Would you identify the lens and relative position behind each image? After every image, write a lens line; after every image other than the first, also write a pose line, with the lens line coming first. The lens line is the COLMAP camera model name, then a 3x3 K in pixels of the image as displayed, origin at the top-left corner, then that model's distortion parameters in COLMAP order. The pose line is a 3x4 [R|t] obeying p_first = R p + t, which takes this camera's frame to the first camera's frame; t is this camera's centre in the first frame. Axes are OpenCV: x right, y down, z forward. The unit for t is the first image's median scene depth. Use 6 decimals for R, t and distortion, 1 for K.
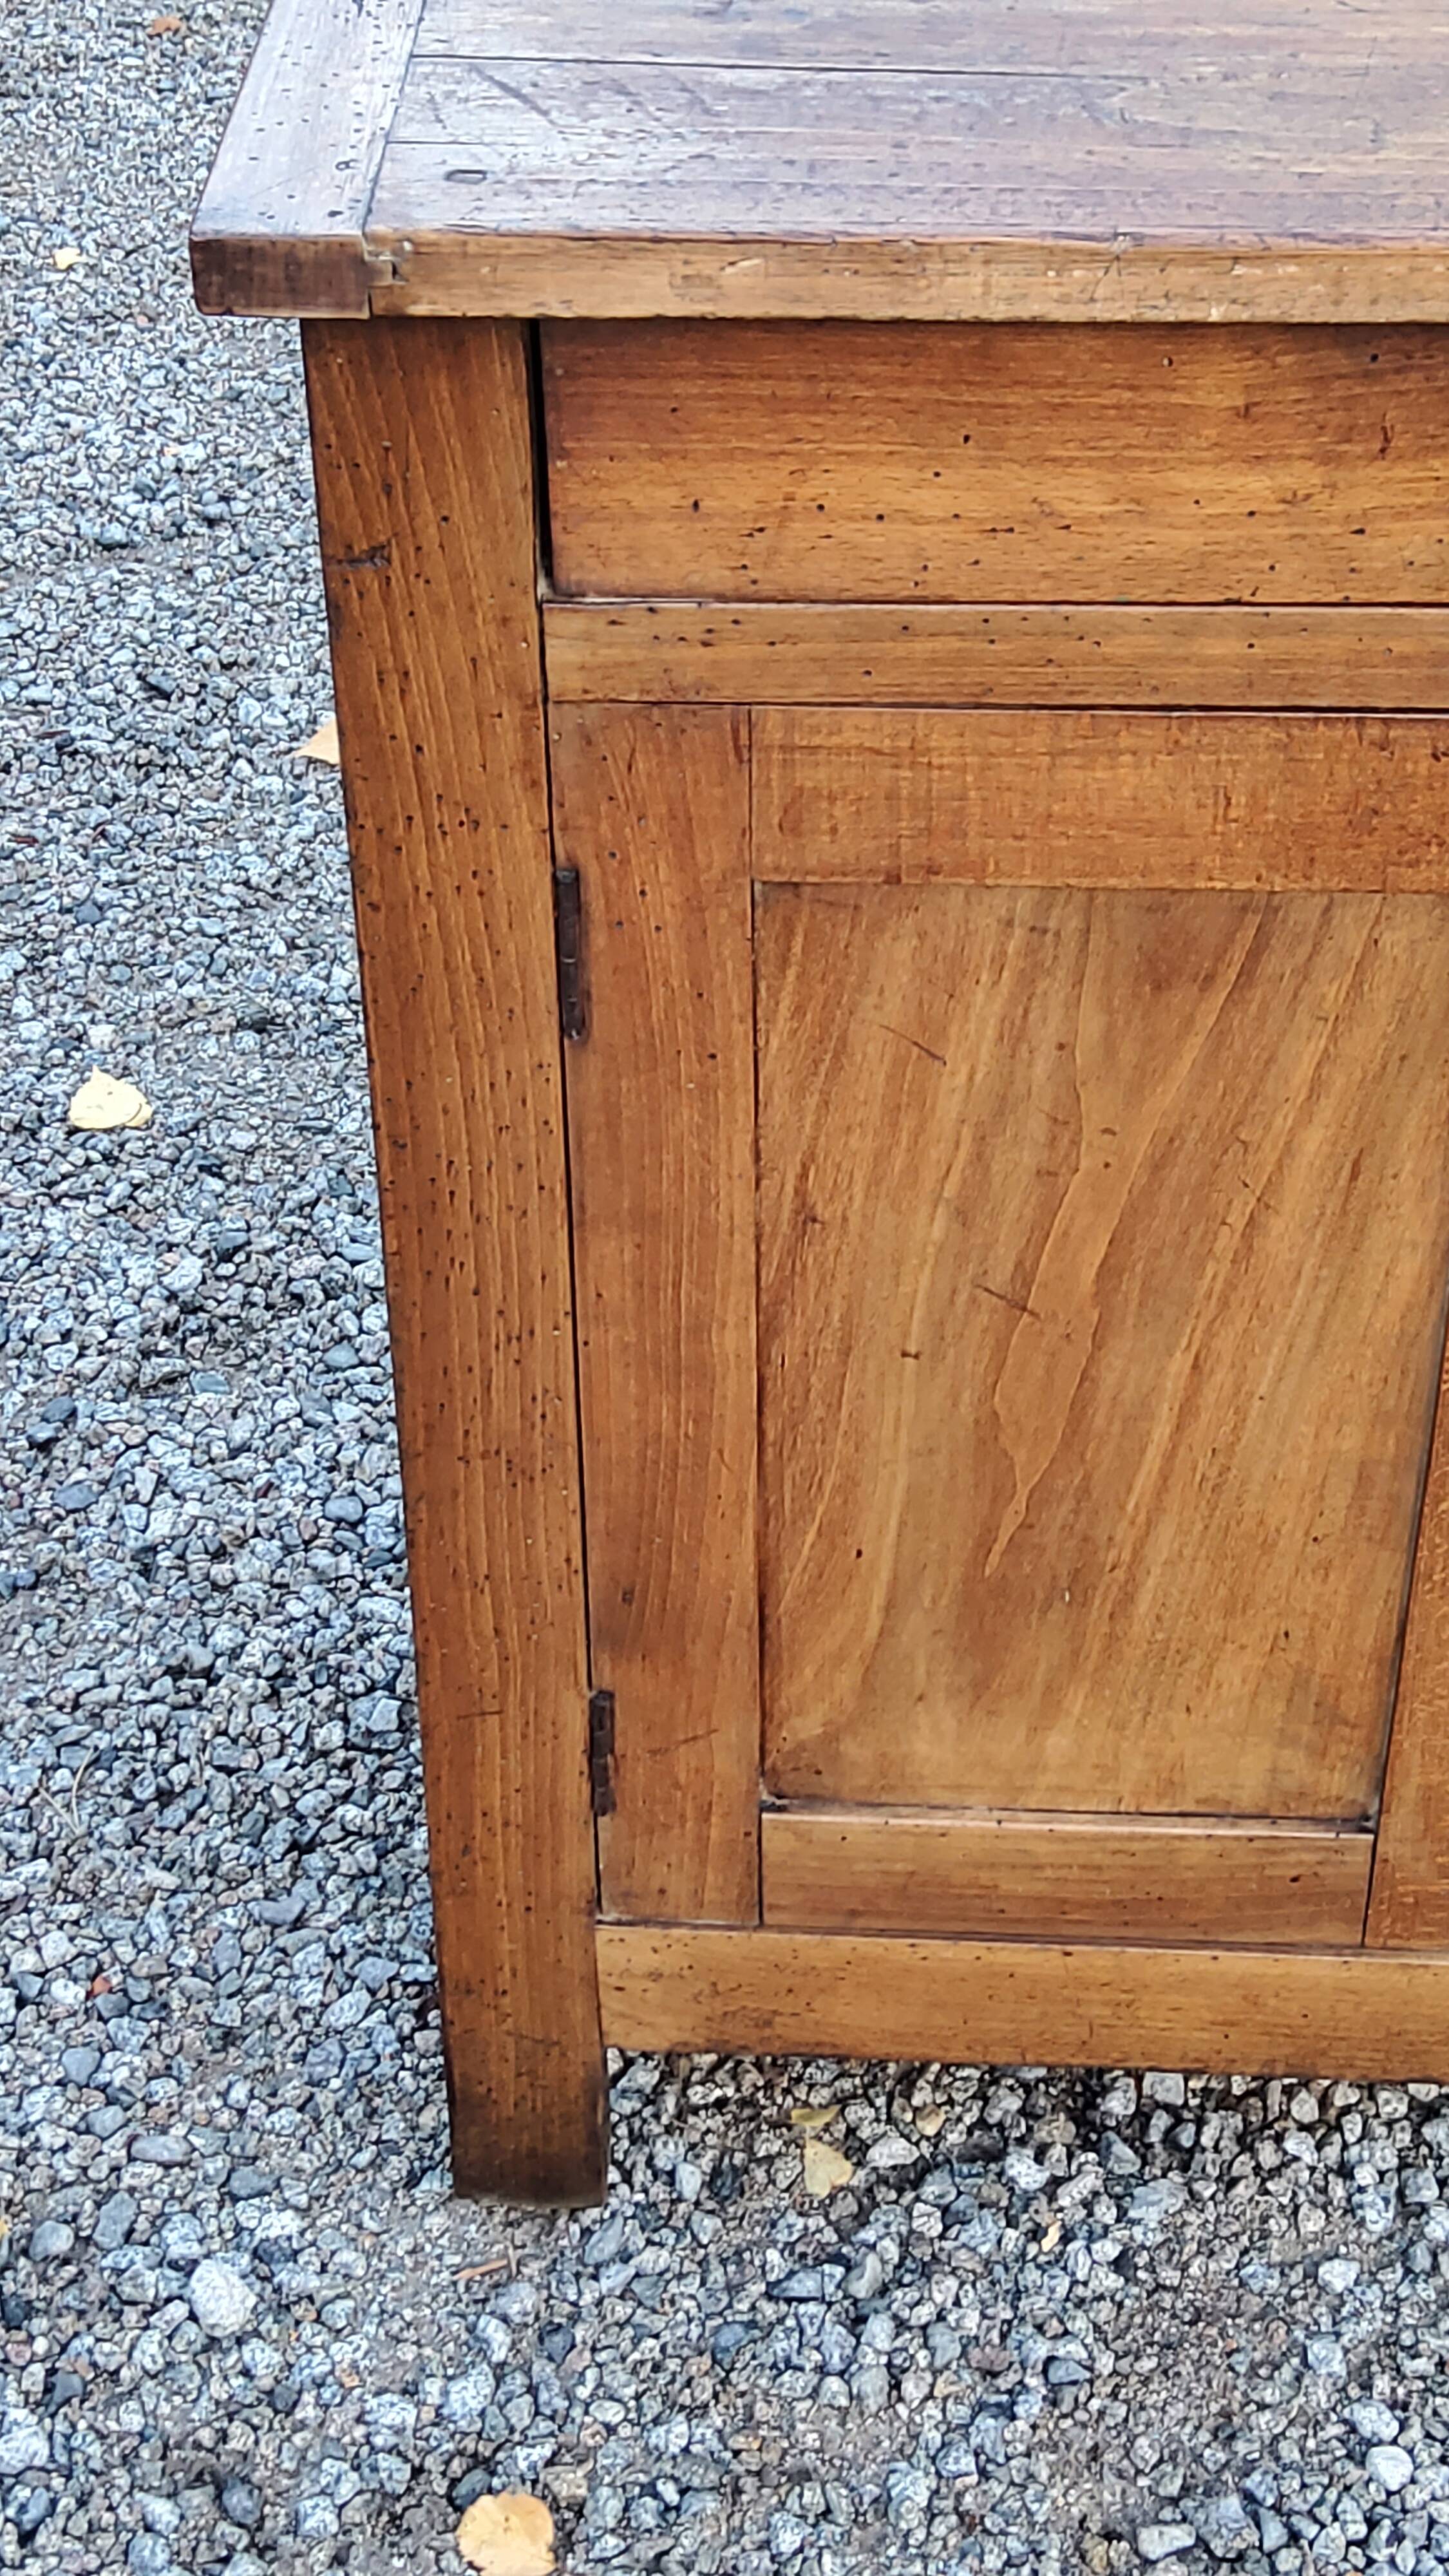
lens RADIAL K [[3816.5, 0, 711.1], [0, 3816.5, 1284.7], [0, 0, 1]] dist [0.108598, 0.000000]
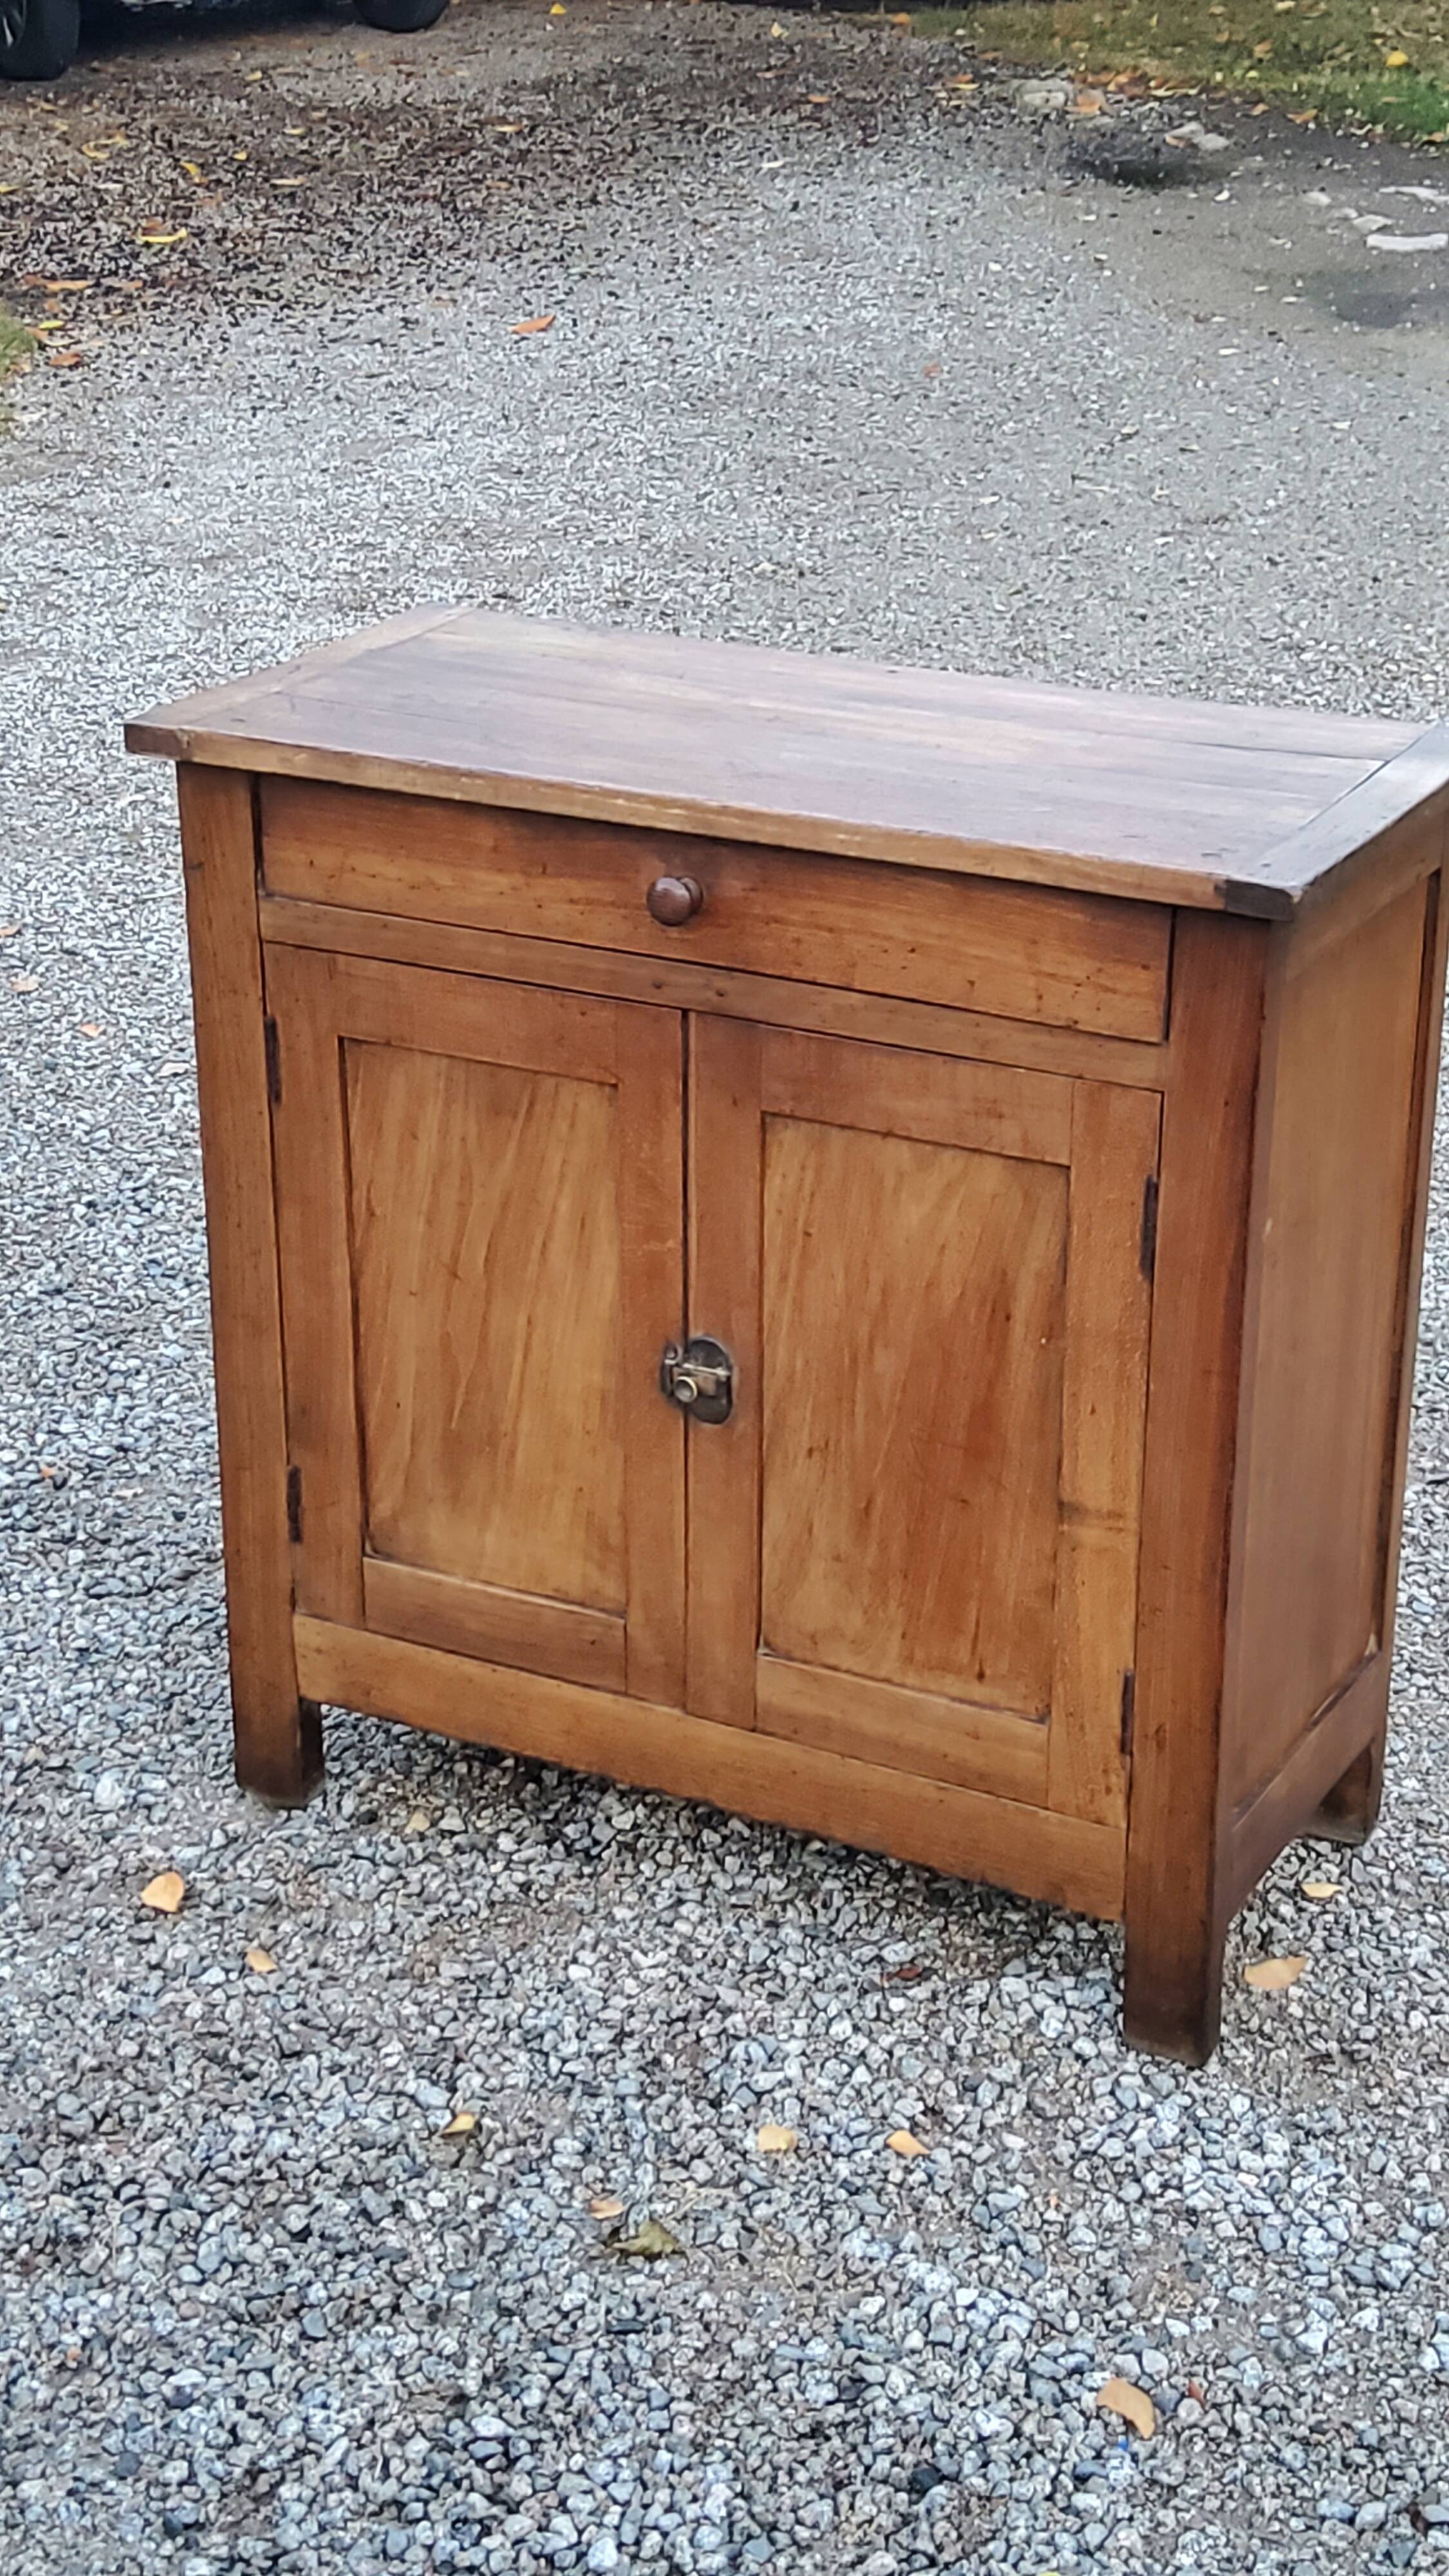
lens RADIAL K [[3816.5, 0, 749.7], [0, 3816.5, 1282.4], [0, 0, 1]] dist [0.108598, 0.000000]
pose [[0.911372, 0.168988, -0.375292, 0.963047], [-0.269234, 0.934453, -0.233046, 0.432000], [0.311311, 0.313433, 0.897132, -0.822036]]
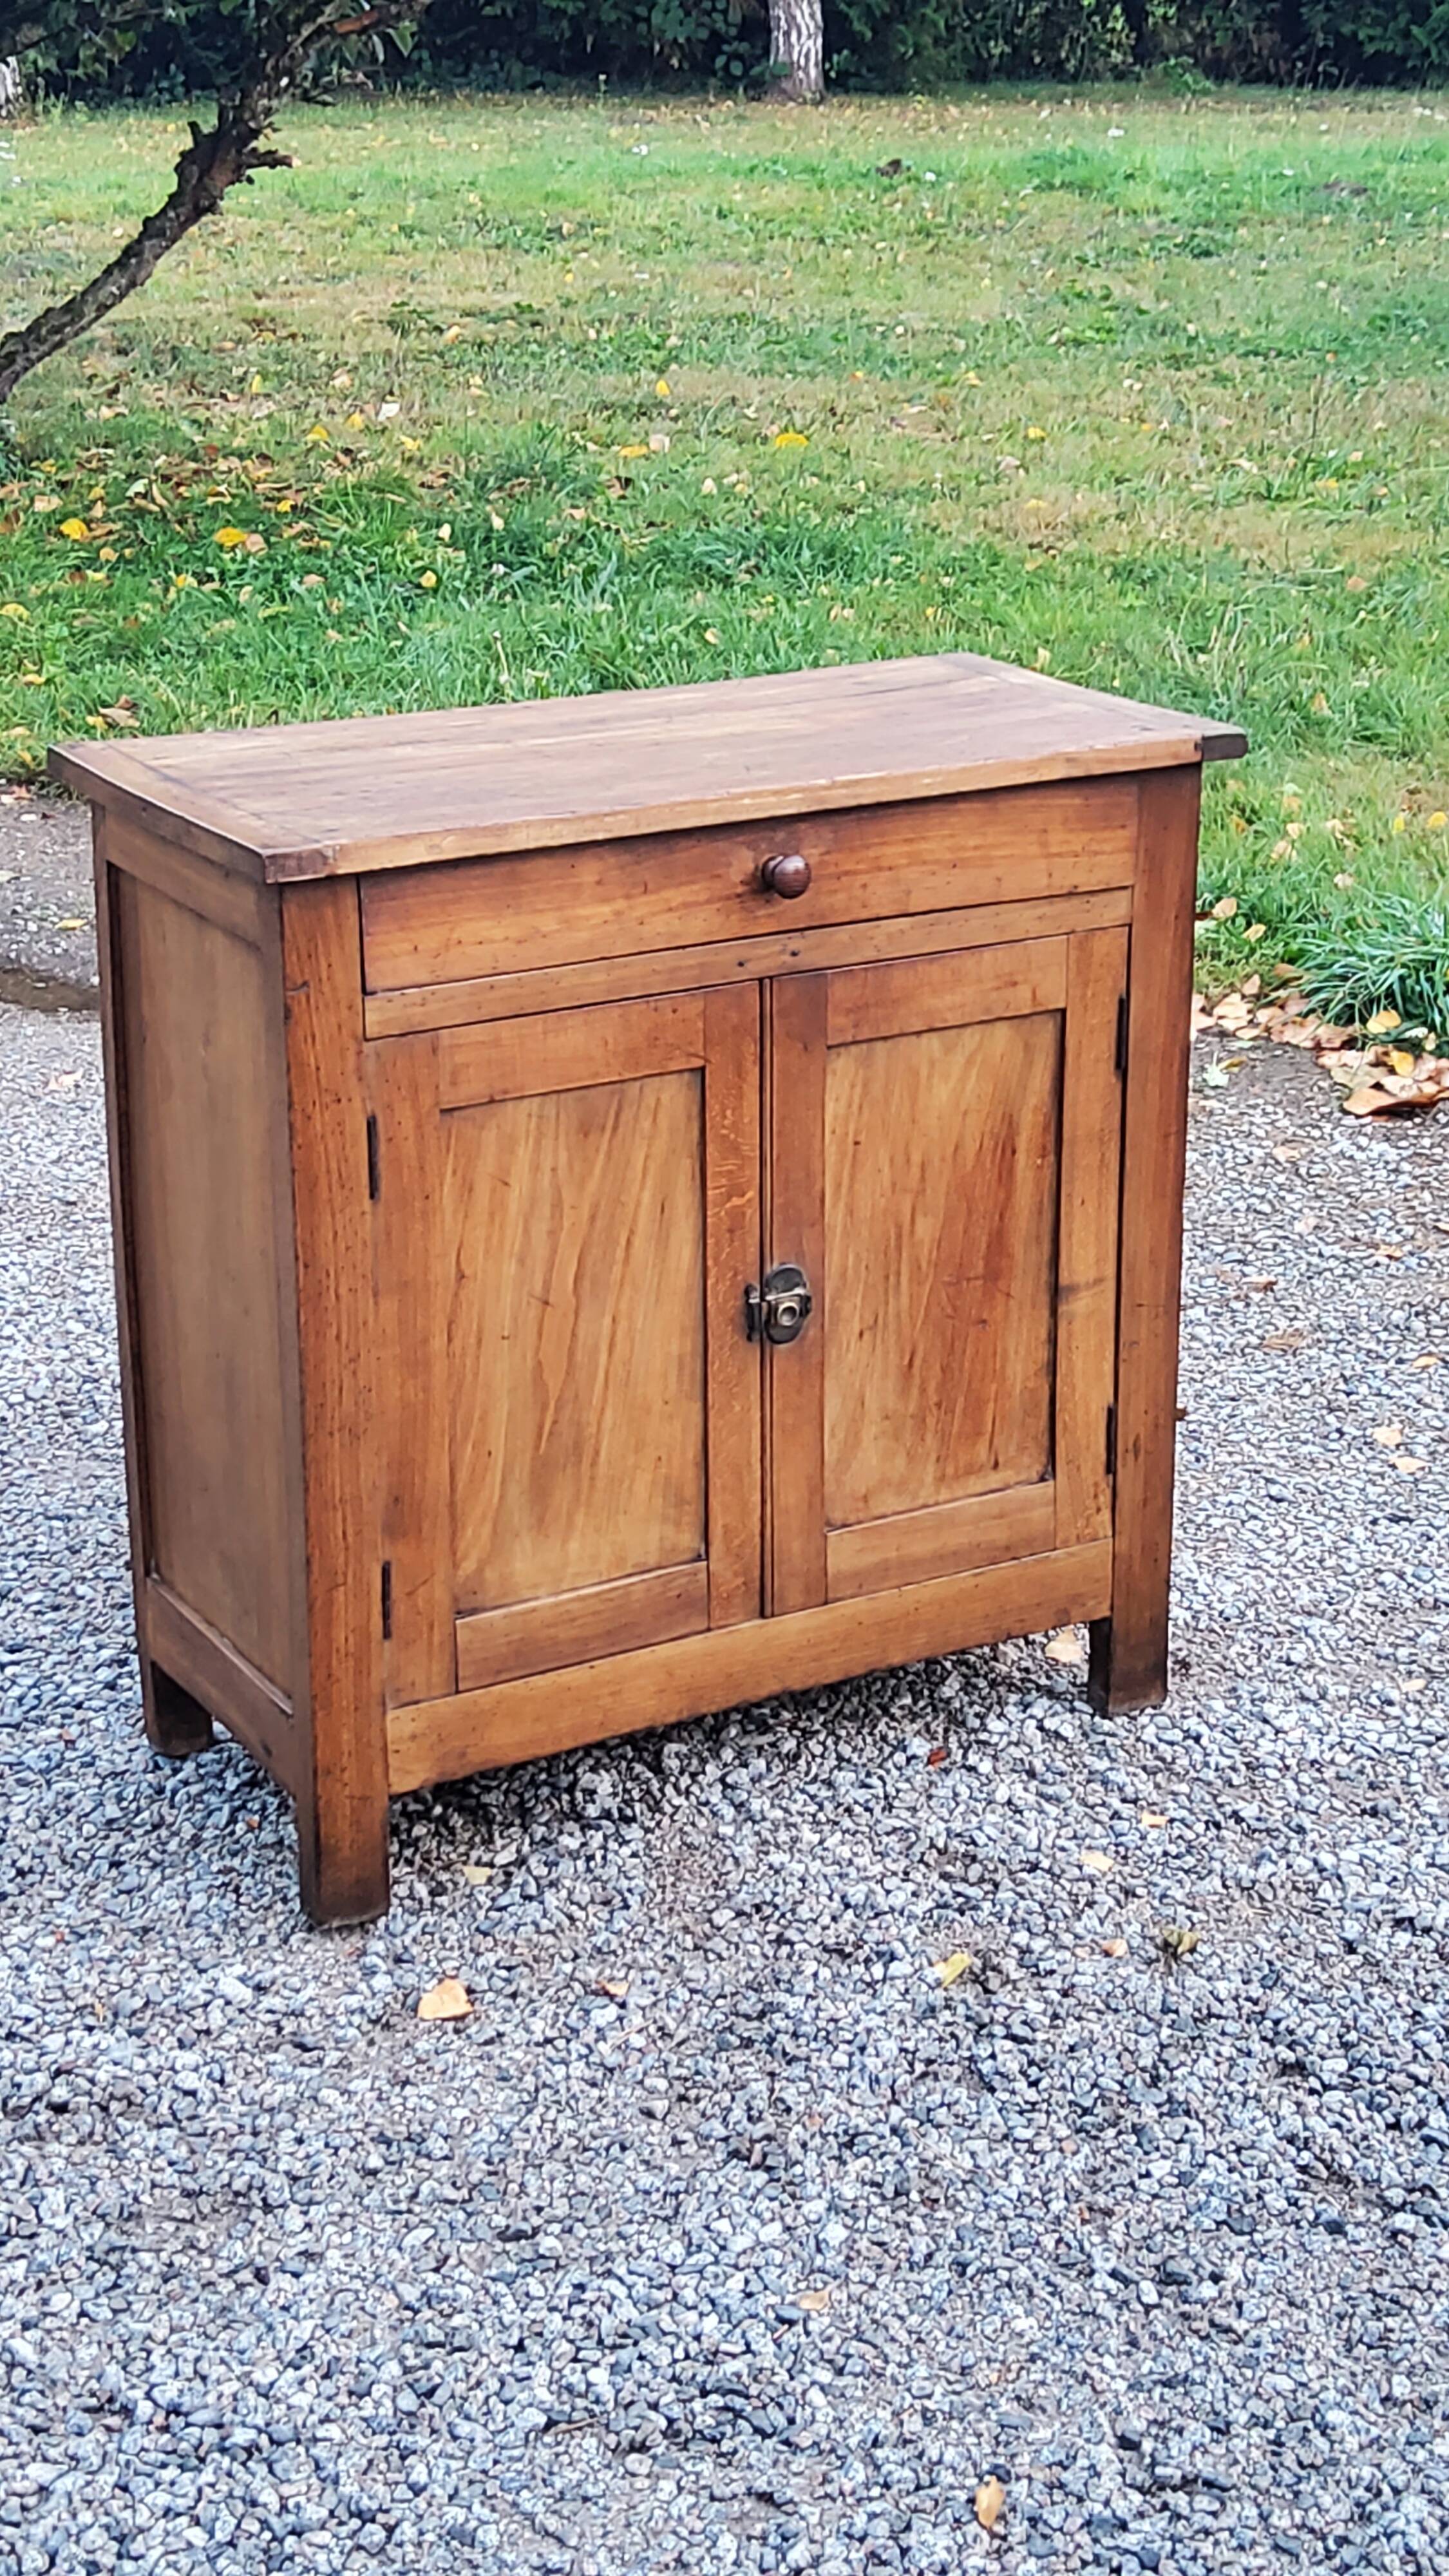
lens RADIAL K [[3816.5, 0, 739.1], [0, 3816.5, 1313.9], [0, 0, 1]] dist [0.108598, 0.000000]
pose [[0.834761, -0.178969, 0.520716, -0.941230], [0.343543, 0.908337, -0.238541, 0.553205], [-0.430294, 0.378013, 0.819728, -0.864734]]
